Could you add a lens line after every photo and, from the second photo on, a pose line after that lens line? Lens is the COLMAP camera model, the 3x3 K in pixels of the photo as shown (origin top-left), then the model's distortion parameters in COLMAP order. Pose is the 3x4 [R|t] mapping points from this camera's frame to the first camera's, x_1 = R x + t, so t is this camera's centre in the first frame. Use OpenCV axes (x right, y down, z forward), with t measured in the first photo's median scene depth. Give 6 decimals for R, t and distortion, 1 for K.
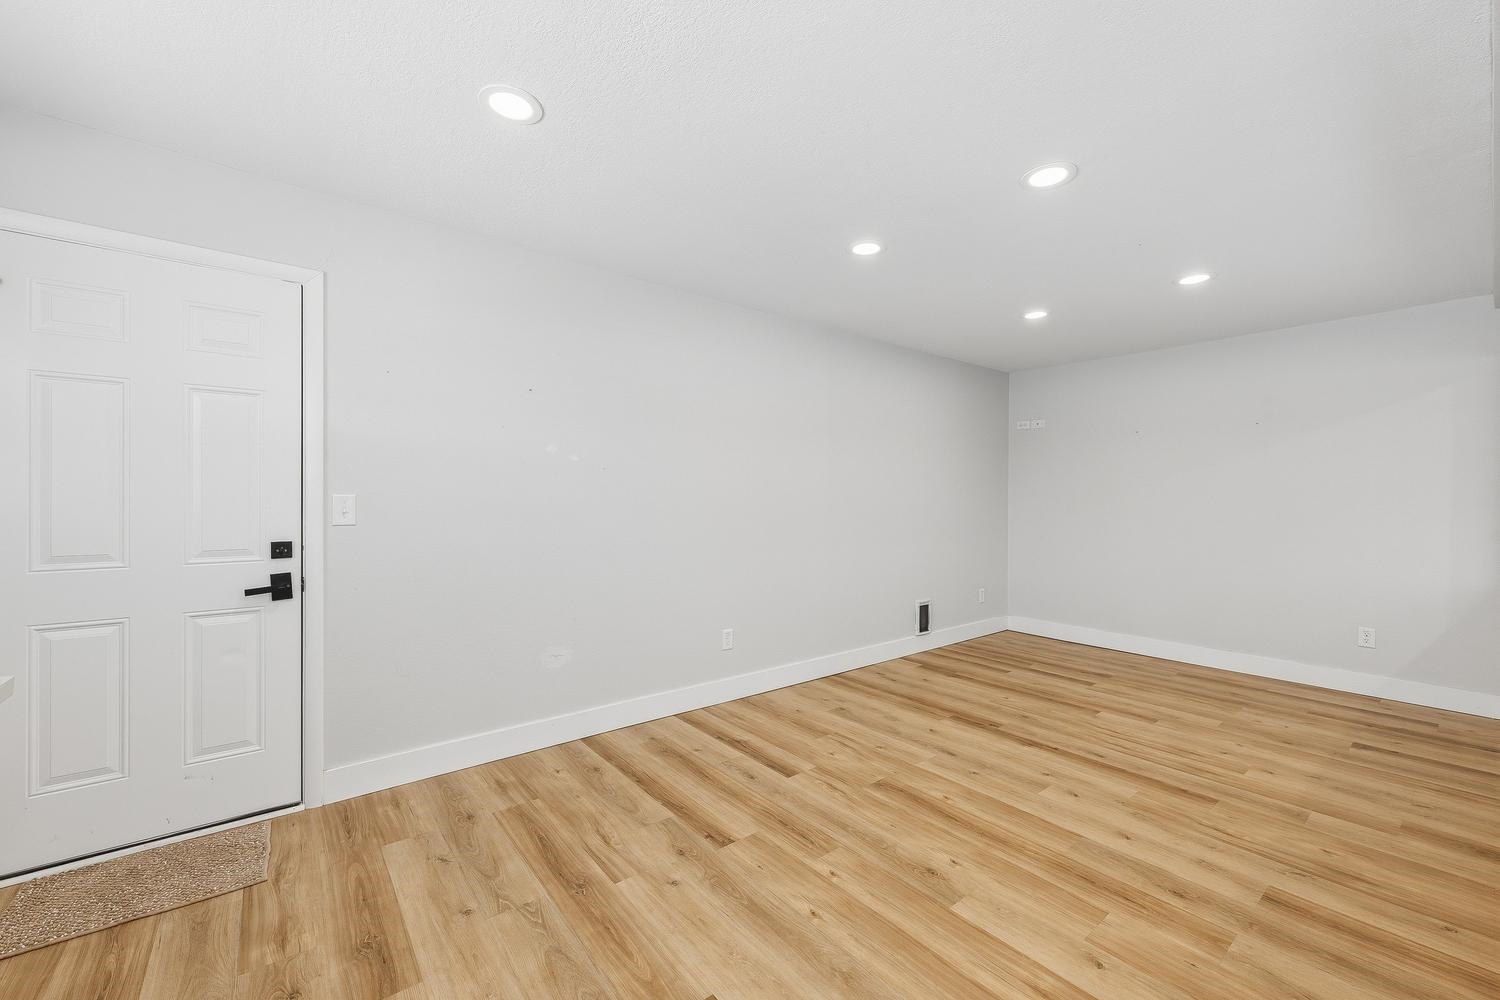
lens RADIAL K [[604.3, 0, 750.0], [0, 604.3, 500.0], [0, 0, 1]] dist [0.000252, 0.000292]
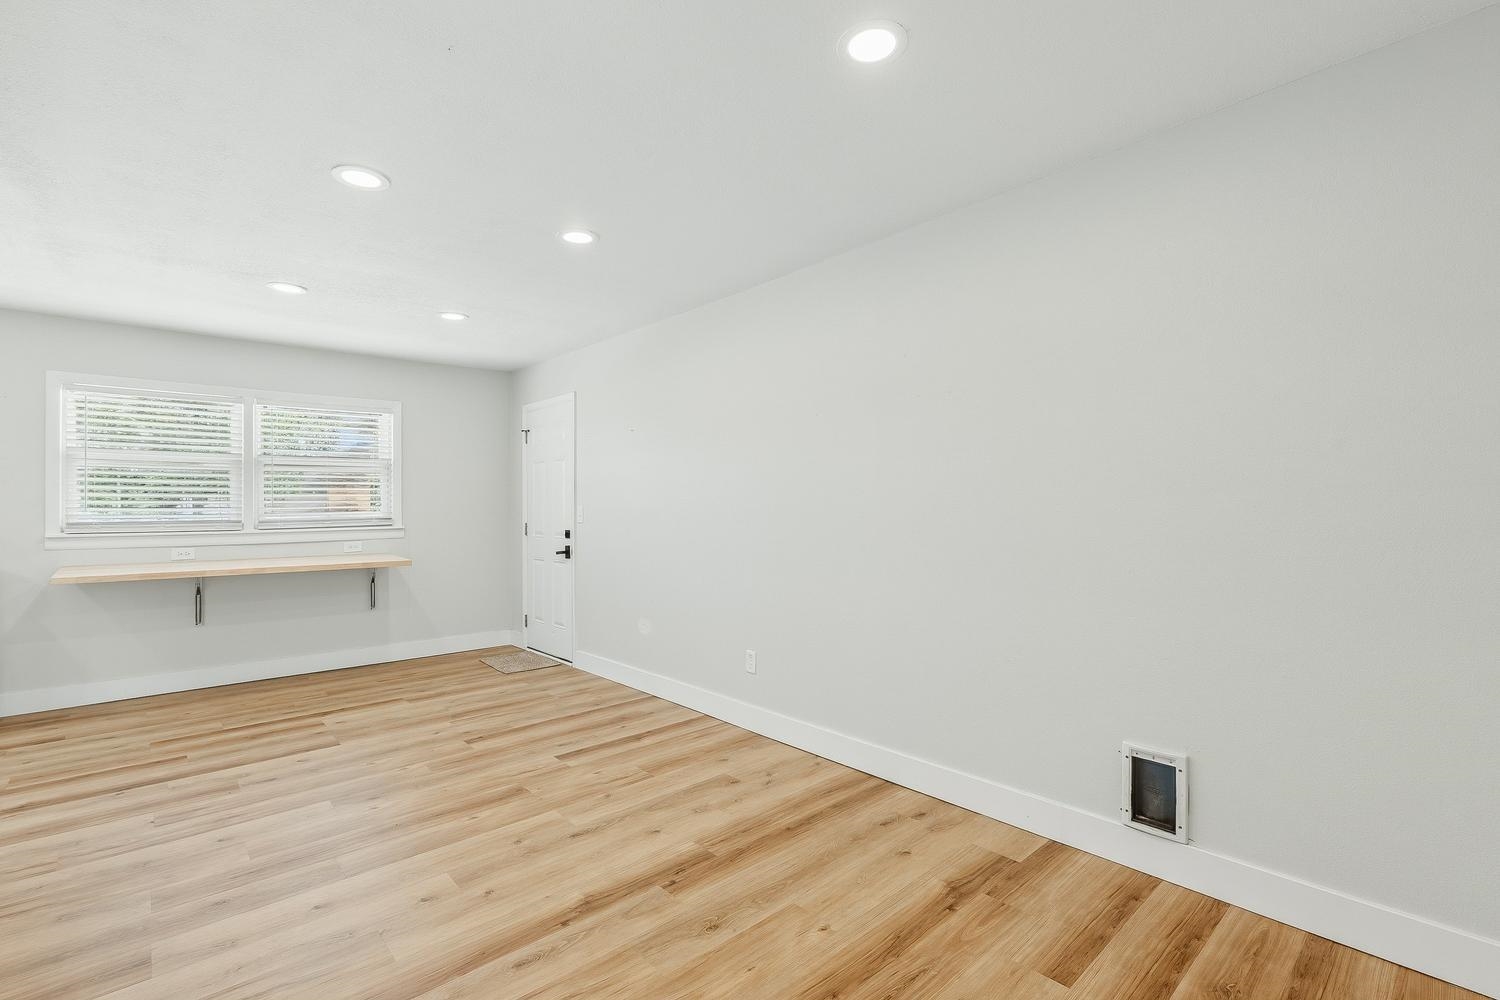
lens RADIAL K [[672.5, 0, 750.0], [0, 672.5, 500.0], [0, 0, 1]] dist [-0.000136, -0.000471]
pose [[0.061017, -0.012912, -0.998053, 1.280795], [0.005162, 0.999907, -0.012621, -0.001110], [0.998123, -0.004382, 0.061078, 1.231078]]
